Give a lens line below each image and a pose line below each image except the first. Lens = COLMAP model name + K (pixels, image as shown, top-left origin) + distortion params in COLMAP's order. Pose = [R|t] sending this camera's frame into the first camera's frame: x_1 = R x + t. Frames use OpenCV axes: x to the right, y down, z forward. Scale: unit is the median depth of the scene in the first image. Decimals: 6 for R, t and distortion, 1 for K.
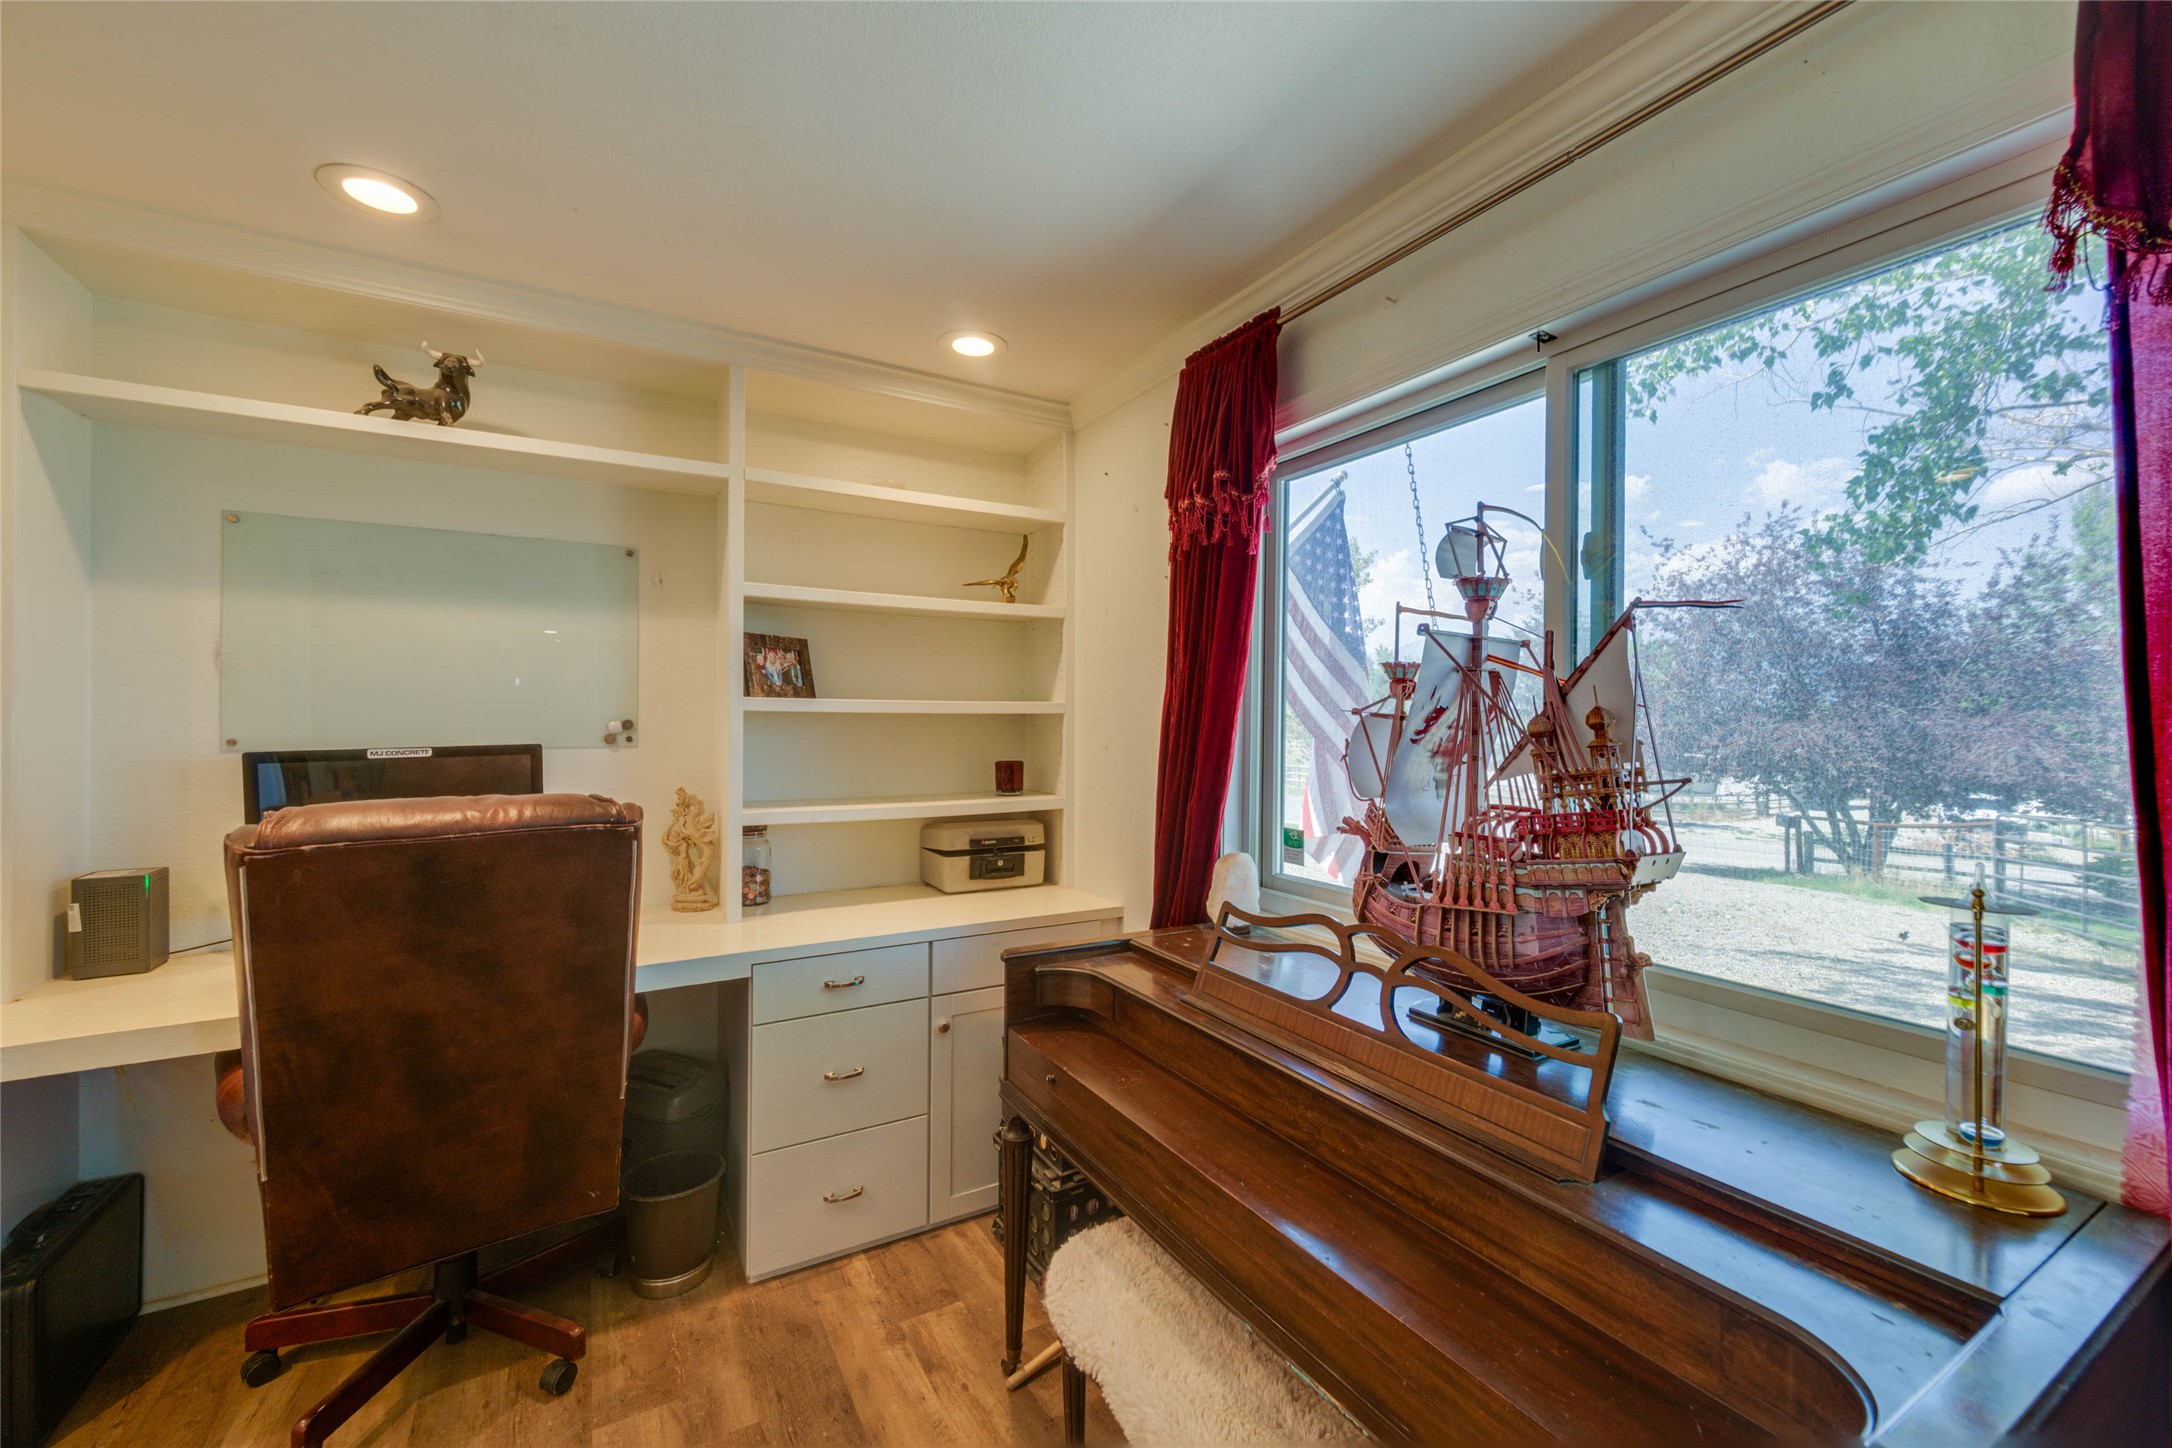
lens RADIAL K [[865.4, 0, 1092.3], [0, 865.4, 714.3], [0, 0, 1]] dist [-0.000539, -0.000008]
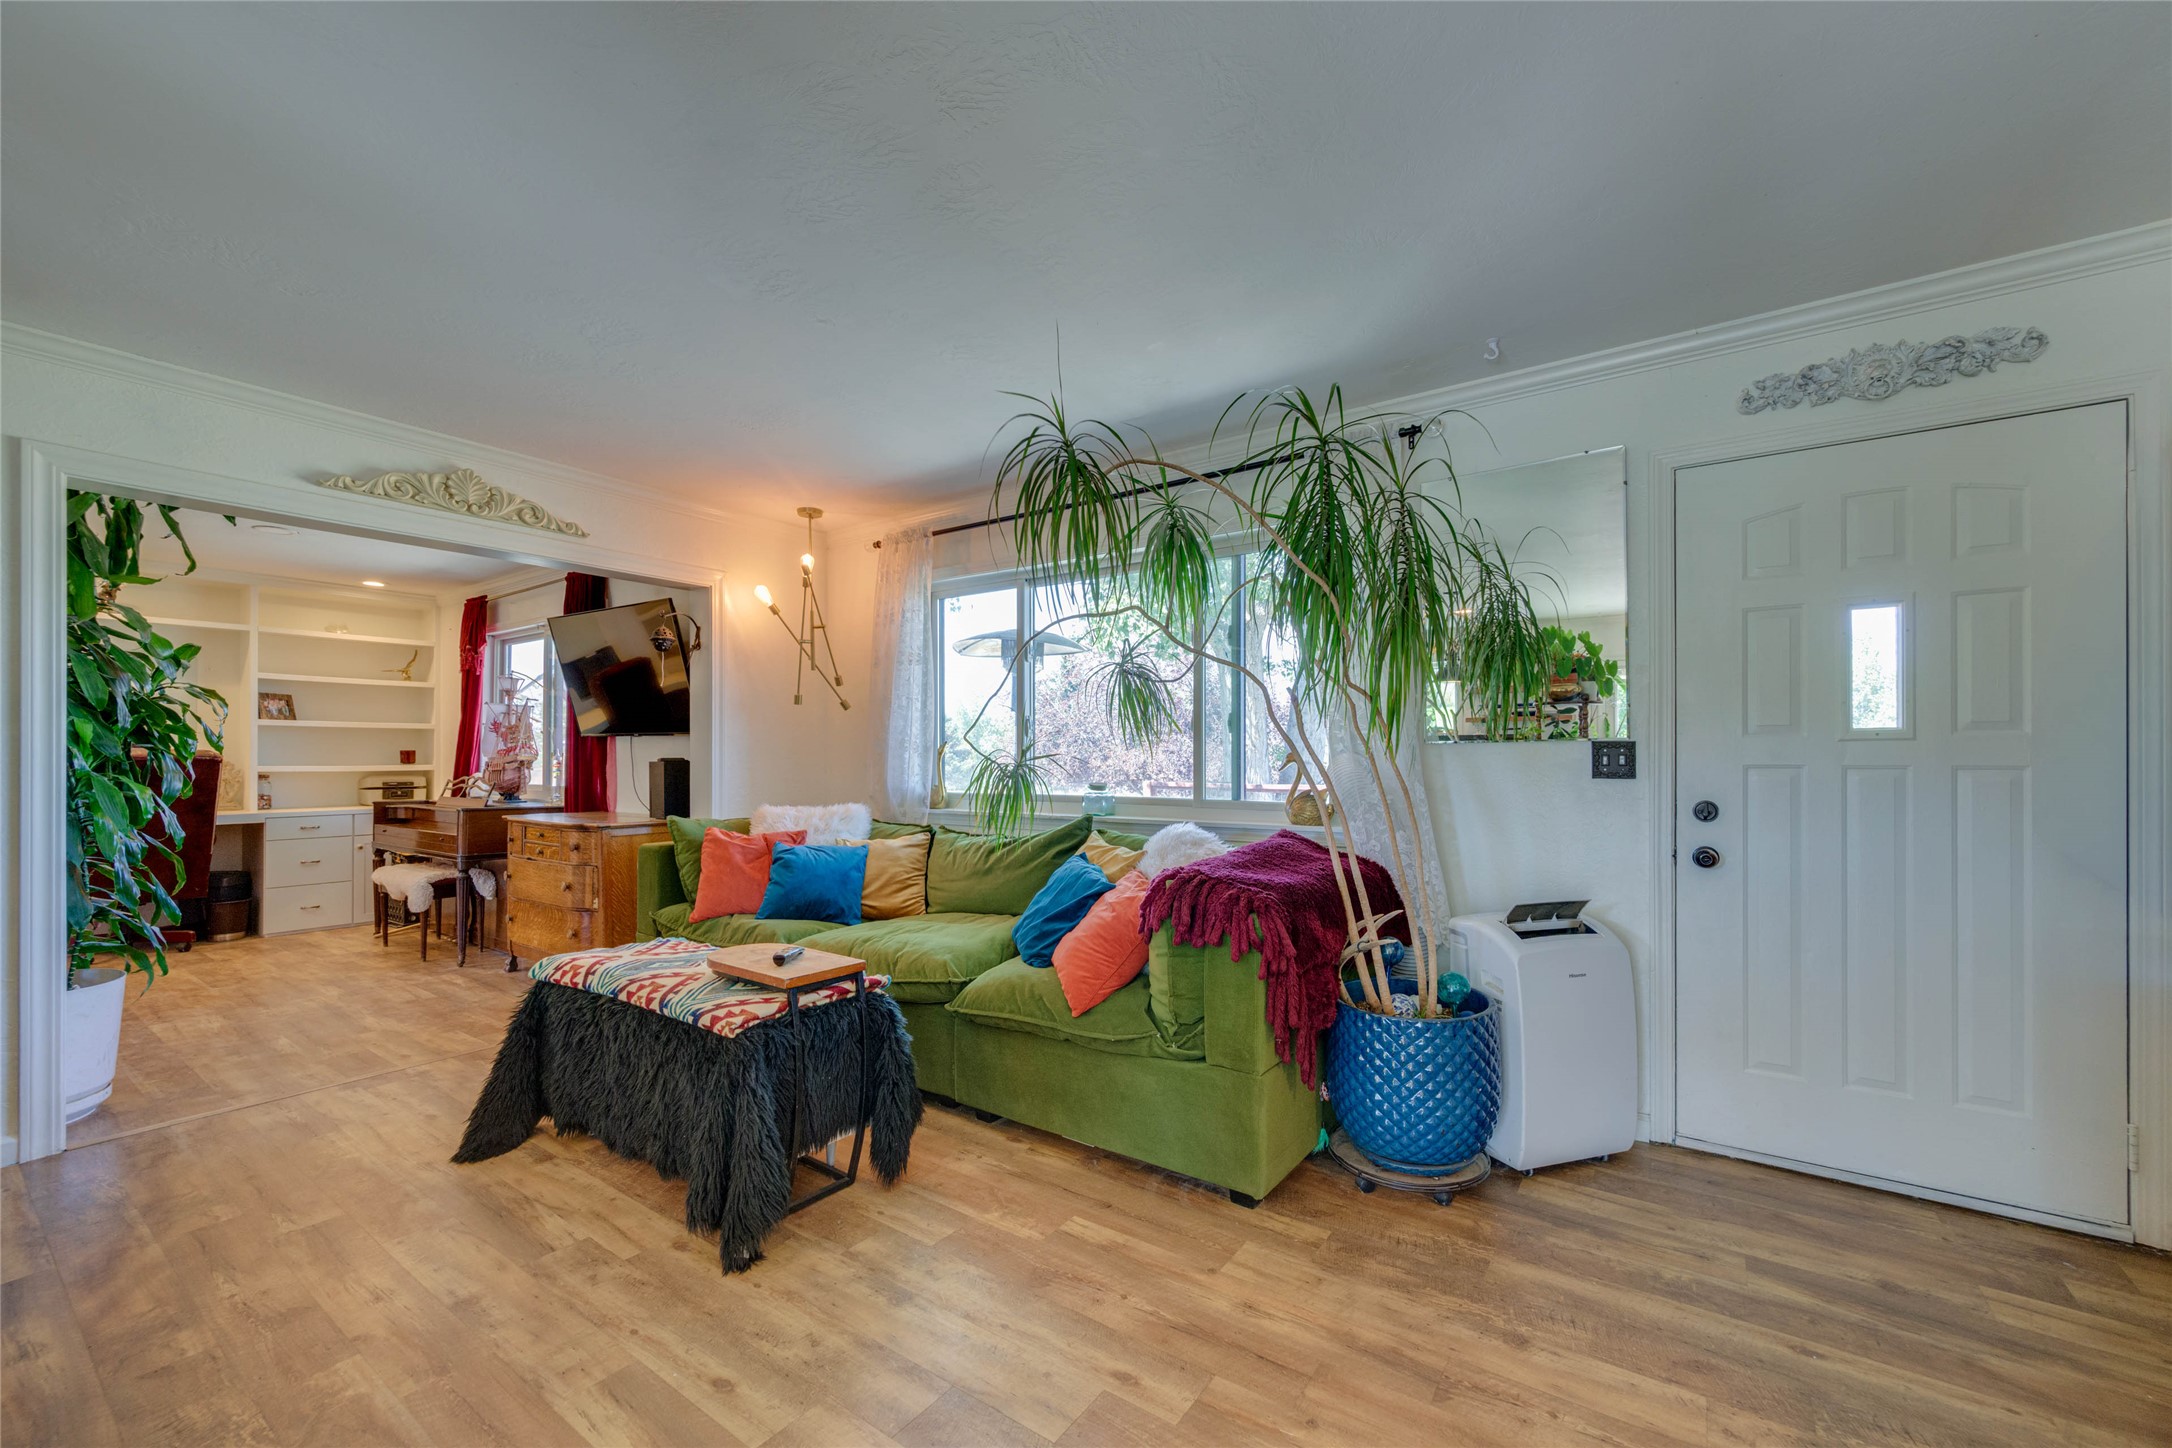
lens RADIAL K [[879.0, 0, 1115.7], [0, 879.0, 751.0], [0, 0, 1]] dist [0.000582, -0.002017]
pose [[0.906522, -0.003505, 0.422144, 0.859770], [0.004361, 0.999990, -0.001062, 0.094637], [-0.422136, 0.002804, 0.906528, -2.616432]]
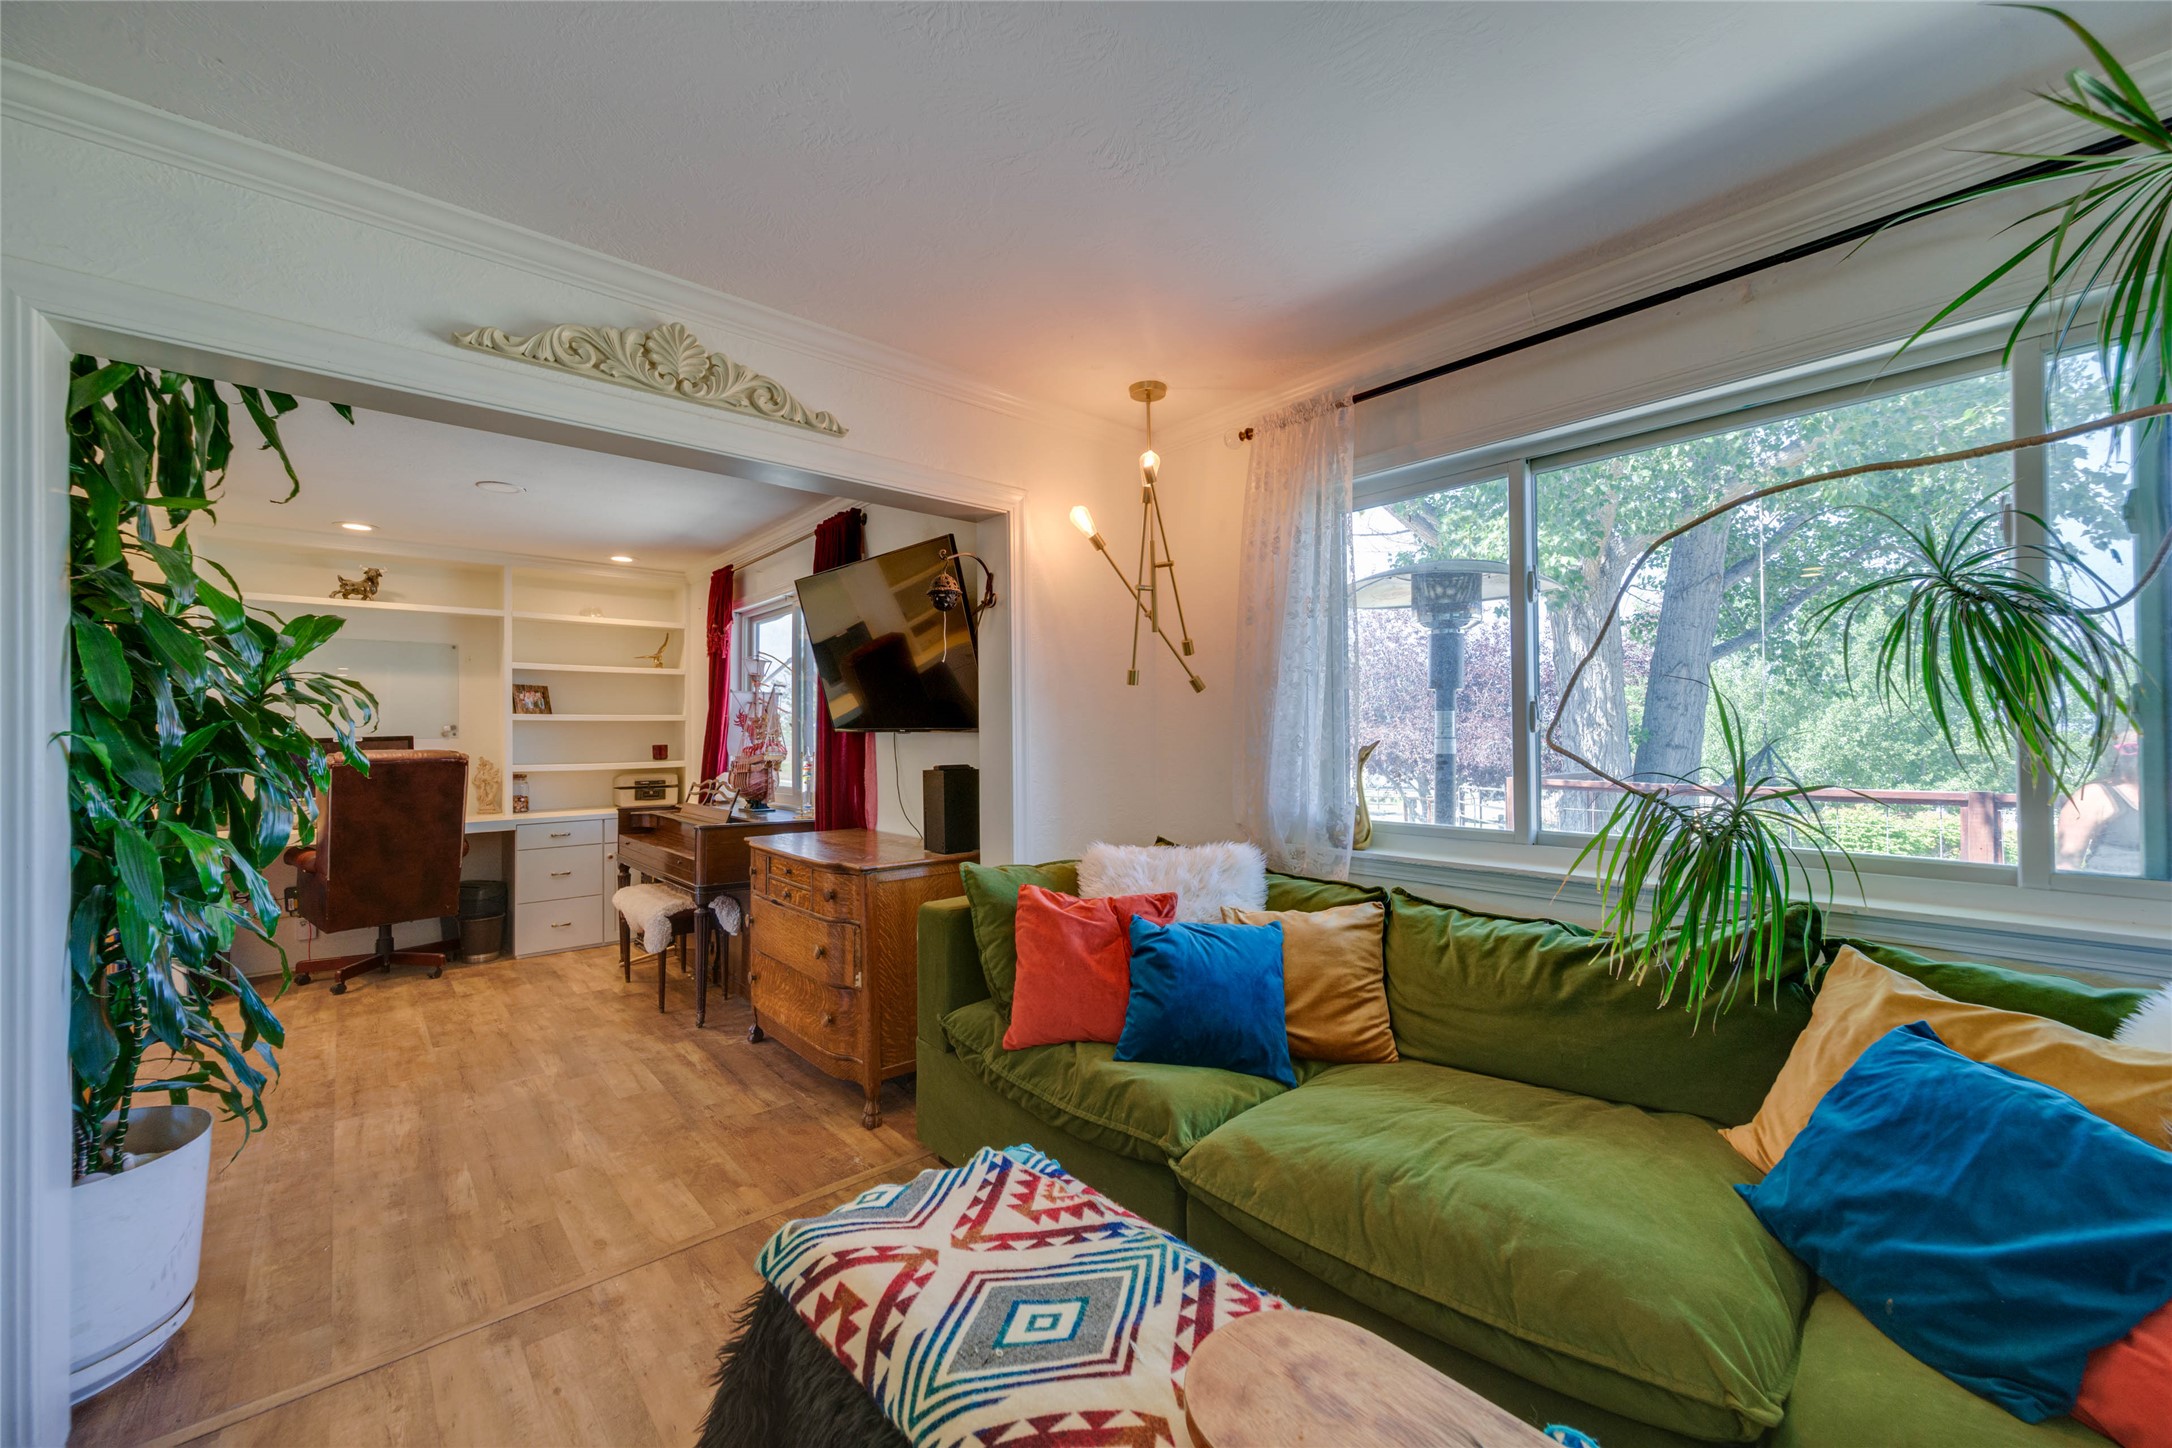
lens RADIAL K [[864.9, 0, 1099.2], [0, 864.9, 724.0], [0, 0, 1]] dist [-0.000536, -0.000069]
pose [[0.981179, -0.012353, 0.192706, 0.740699], [0.013727, 0.999889, -0.005795, 0.044584], [-0.192614, 0.008331, 0.981239, -1.682810]]
